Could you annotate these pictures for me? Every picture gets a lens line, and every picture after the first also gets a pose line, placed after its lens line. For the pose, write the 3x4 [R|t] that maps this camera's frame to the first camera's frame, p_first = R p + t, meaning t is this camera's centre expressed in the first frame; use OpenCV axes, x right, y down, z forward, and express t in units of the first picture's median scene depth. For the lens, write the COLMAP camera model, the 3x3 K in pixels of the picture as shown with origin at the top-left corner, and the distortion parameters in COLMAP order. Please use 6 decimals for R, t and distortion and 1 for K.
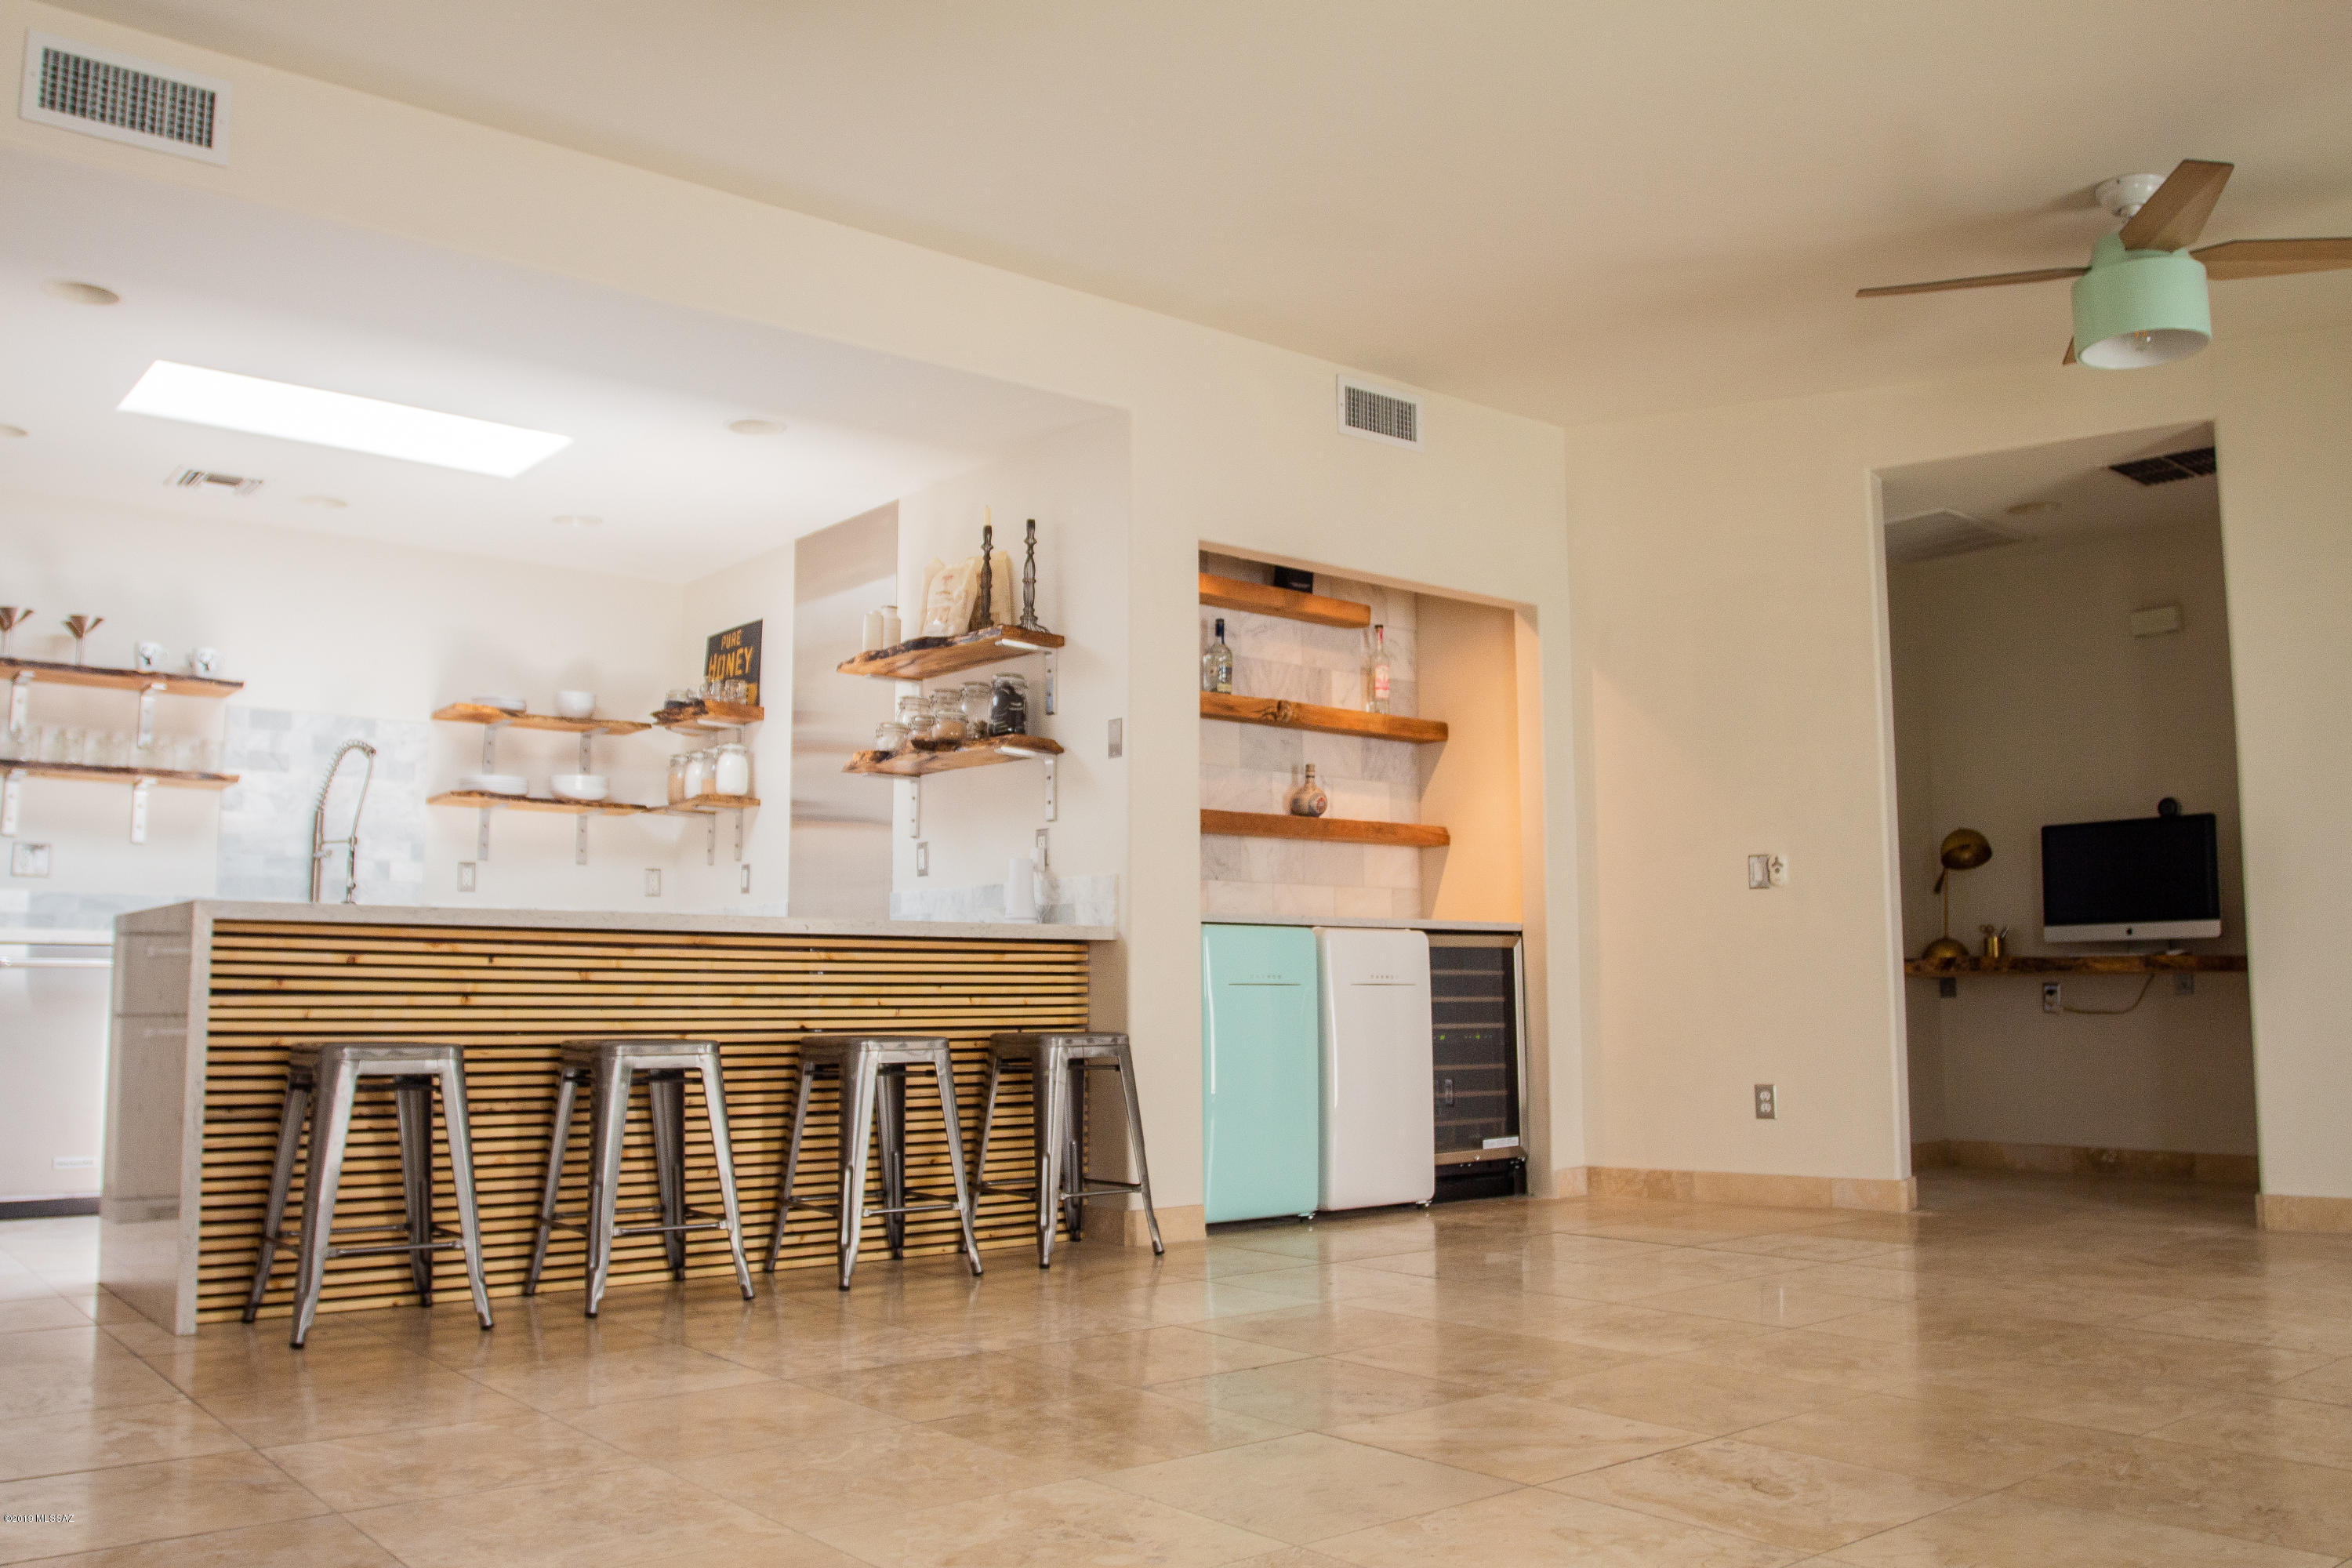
lens RADIAL K [[1963.7, 0, 1249.6], [0, 1963.7, 781.3], [0, 0, 1]] dist [-0.008357, 0.001160]
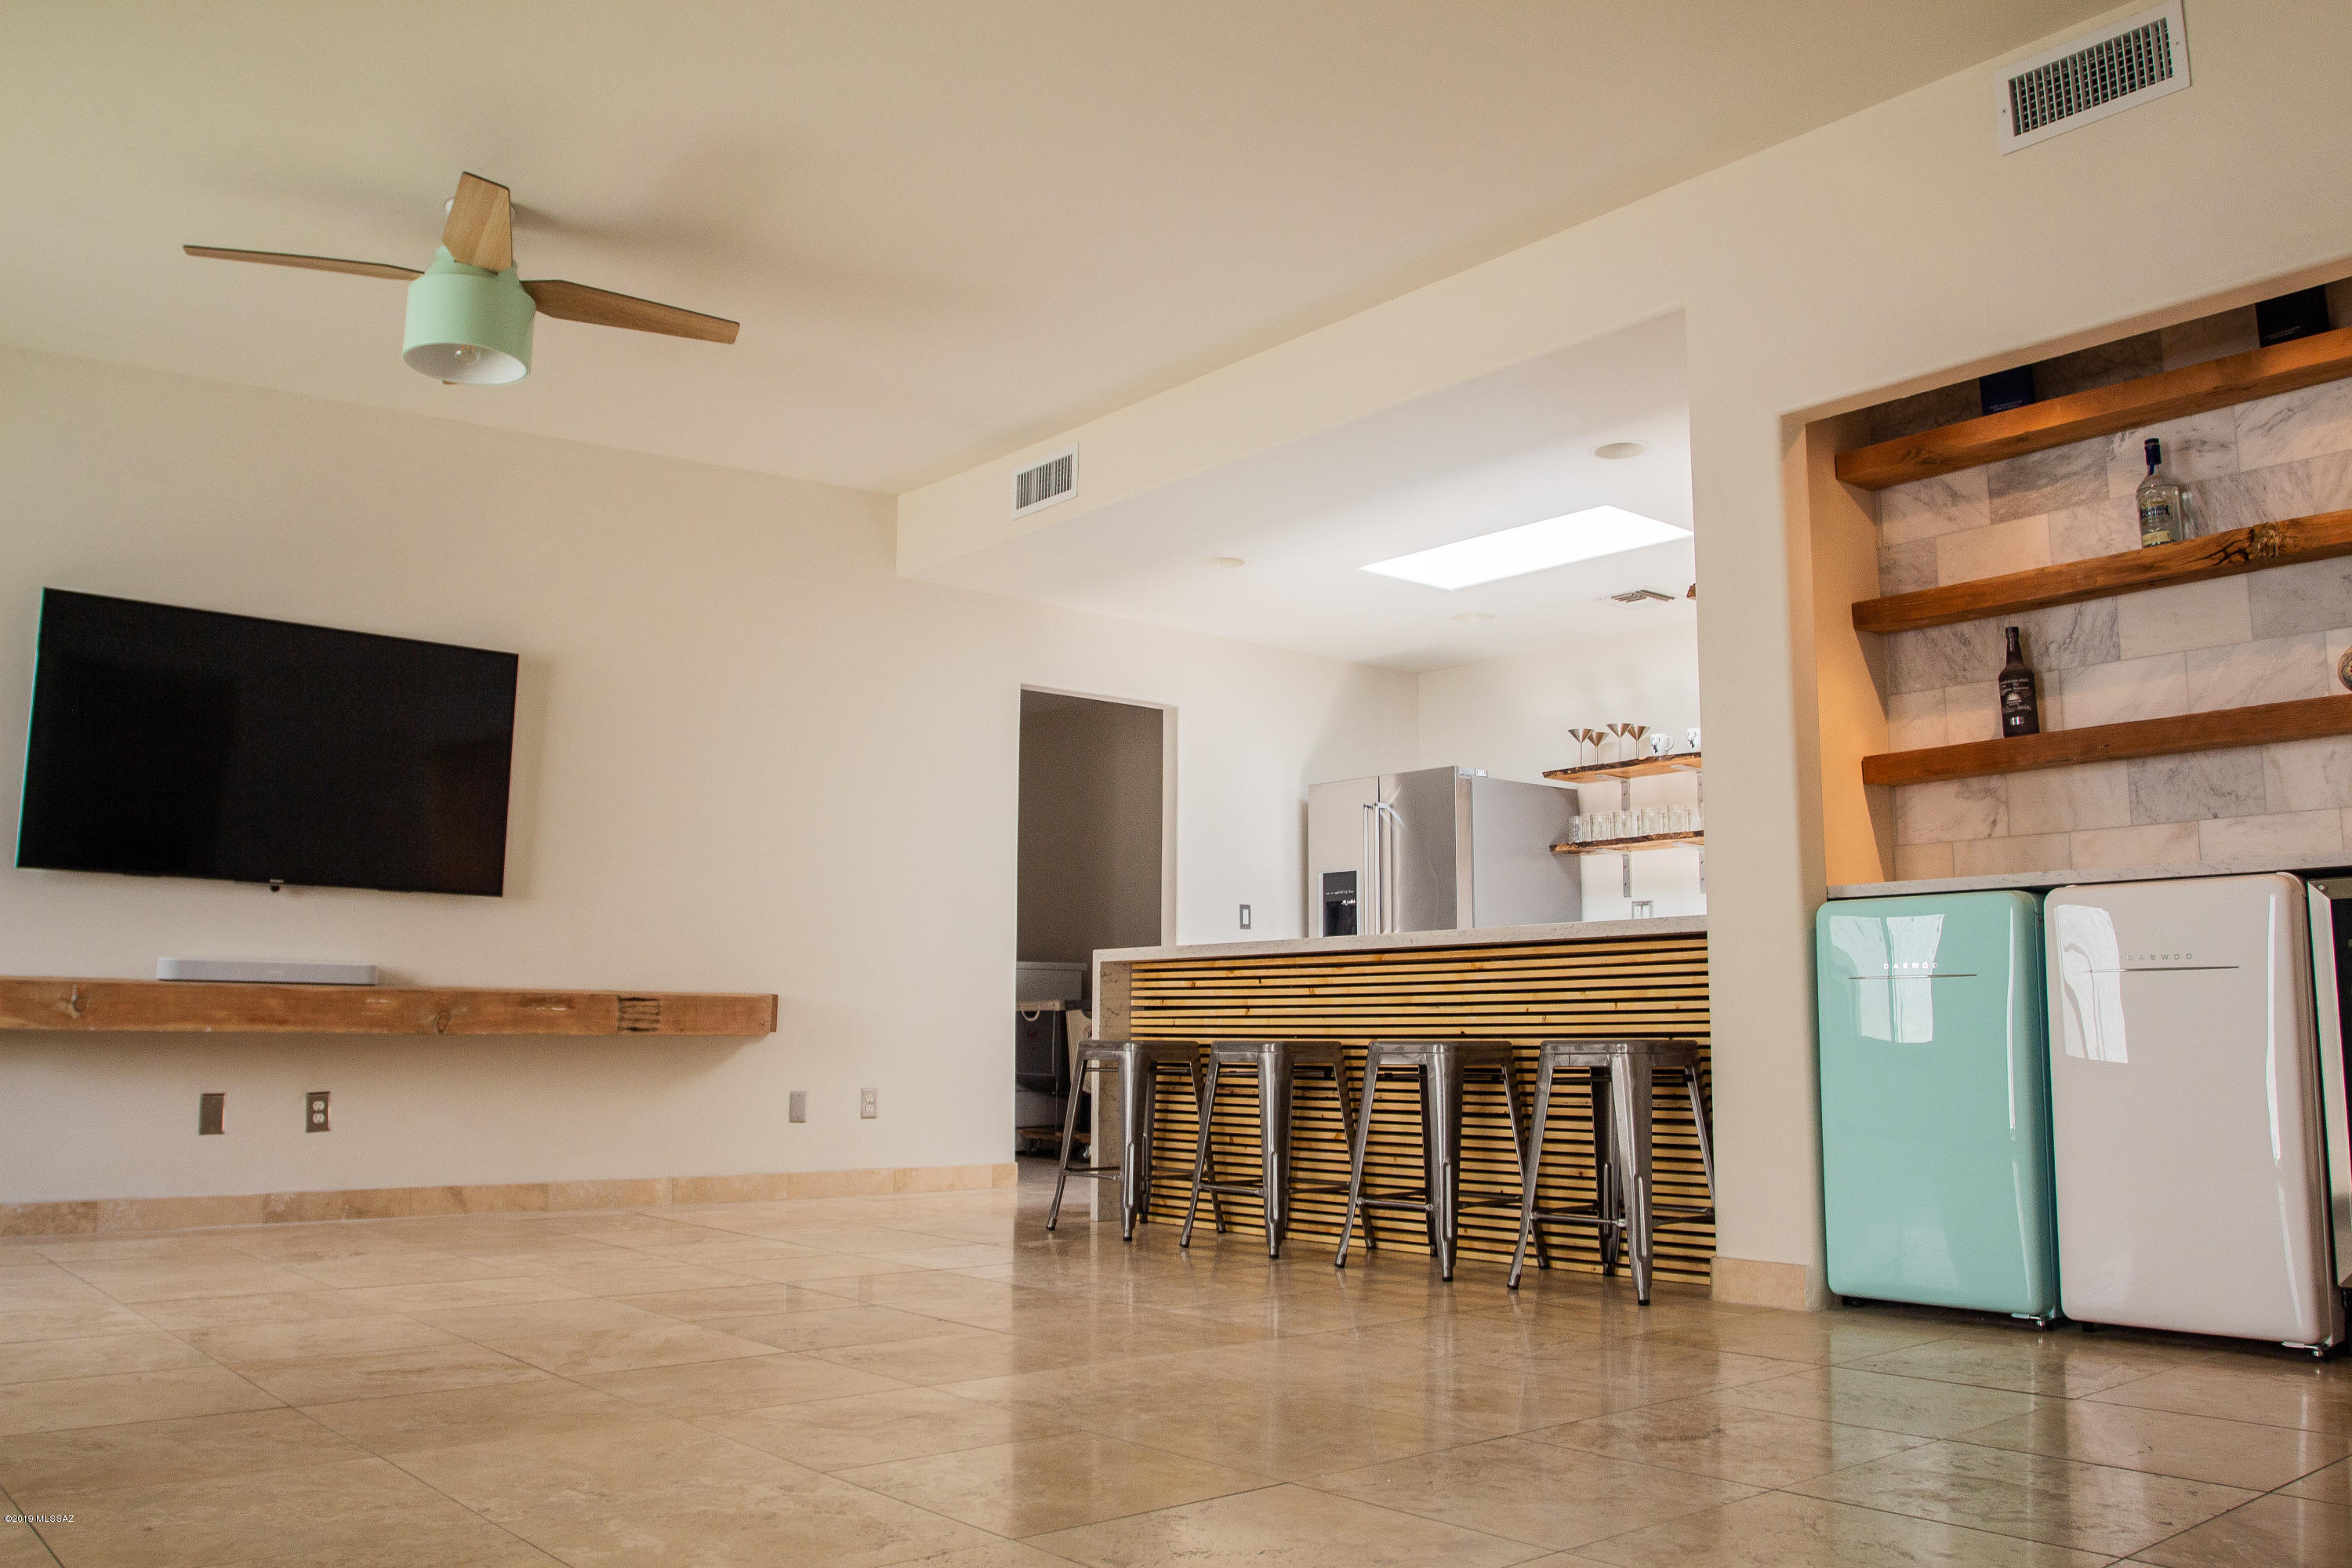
lens RADIAL K [[1886.8, 0, 1176.0], [0, 1886.8, 784.0], [0, 0, 1]] dist [-0.028789, 0.003431]
pose [[-0.002350, -0.133404, -0.991059, 0.766065], [0.110153, 0.984996, -0.132849, 0.104888], [0.993912, -0.109481, 0.012380, 0.803229]]
